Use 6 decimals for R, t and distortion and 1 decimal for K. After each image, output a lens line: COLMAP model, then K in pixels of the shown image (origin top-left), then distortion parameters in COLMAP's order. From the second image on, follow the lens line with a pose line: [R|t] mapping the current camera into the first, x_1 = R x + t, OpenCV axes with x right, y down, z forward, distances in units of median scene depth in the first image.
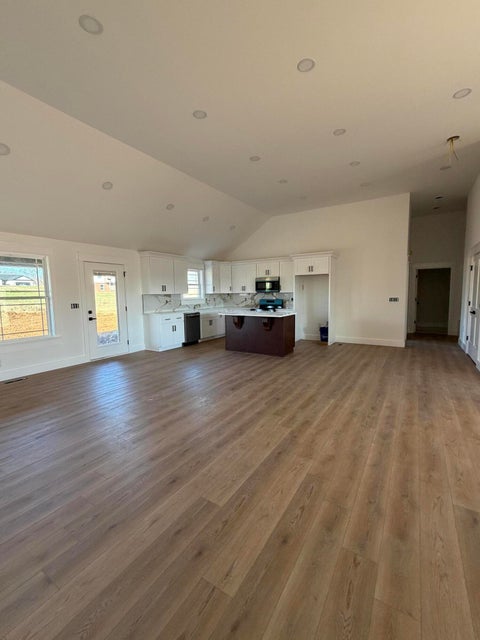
lens RADIAL K [[278.8, 0, 239.9], [0, 278.8, 315.8], [0, 0, 1]] dist [-0.000085, -0.000101]
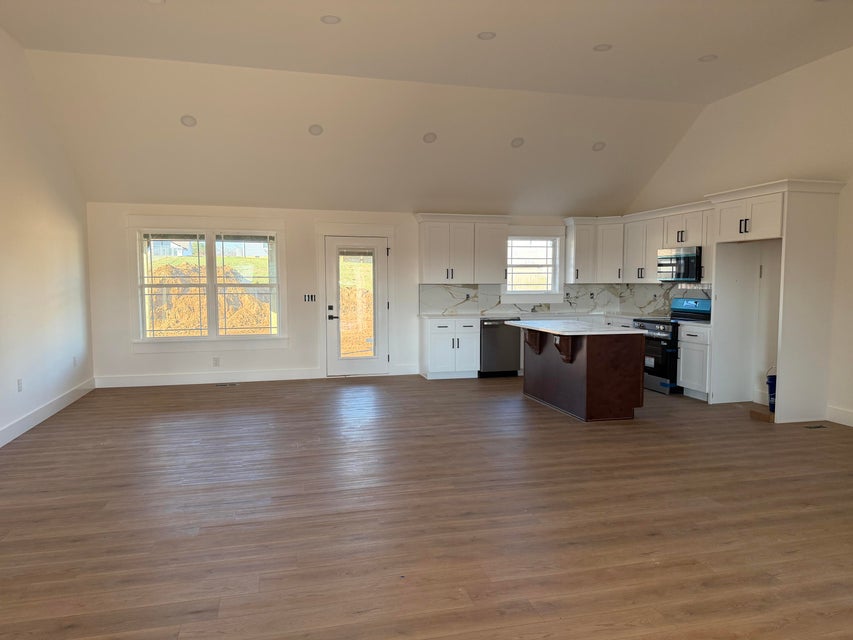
lens RADIAL K [[598.7, 0, 422.3], [0, 598.7, 327.3], [0, 0, 1]] dist [0.078115, -0.006693]
pose [[0.722906, 0.068634, -0.687529, 0.564770], [-0.066029, 0.997362, 0.030138, -0.021111], [0.687784, 0.023611, 0.725531, 0.052917]]
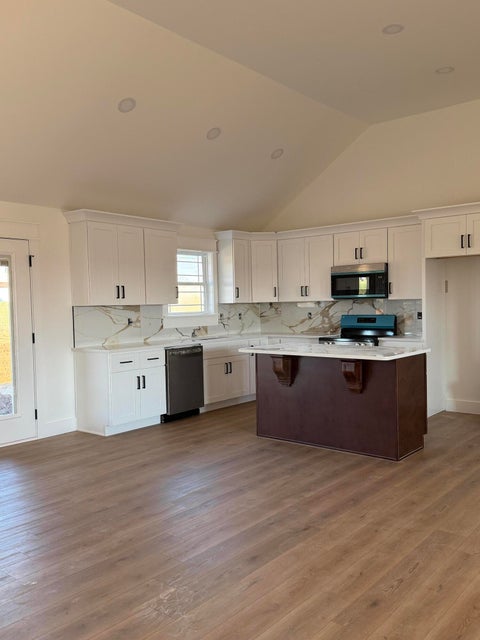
lens RADIAL K [[564.1, 0, 238.1], [0, 564.1, 321.6], [0, 0, 1]] dist [0.109325, -0.099968]
pose [[0.991478, -0.001902, -0.130258, 0.032414], [-0.003938, 0.998999, -0.044564, -0.011911], [0.130212, 0.044697, 0.990478, 0.130195]]
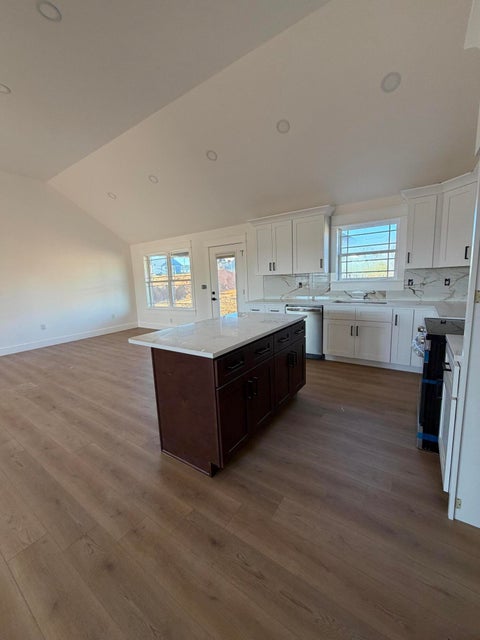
lens RADIAL K [[255.1, 0, 239.3], [0, 255.1, 316.1], [0, 0, 1]] dist [-0.001078, 0.000641]
pose [[-0.042593, 0.162637, -0.985766, 0.400146], [-0.037825, 0.985692, 0.164259, -0.078910], [0.998376, 0.044283, -0.035832, 0.959400]]
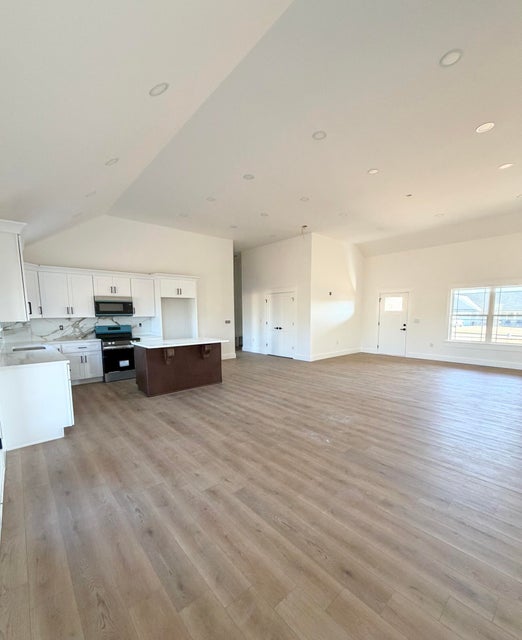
lens RADIAL K [[277.2, 0, 261.4], [0, 277.2, 348.2], [0, 0, 1]] dist [-0.006310, -0.000155]
pose [[0.280095, -0.110679, 0.953571, -0.625142], [0.081548, 0.992484, 0.091242, -0.043008], [-0.956502, 0.052205, 0.287015, 0.501877]]
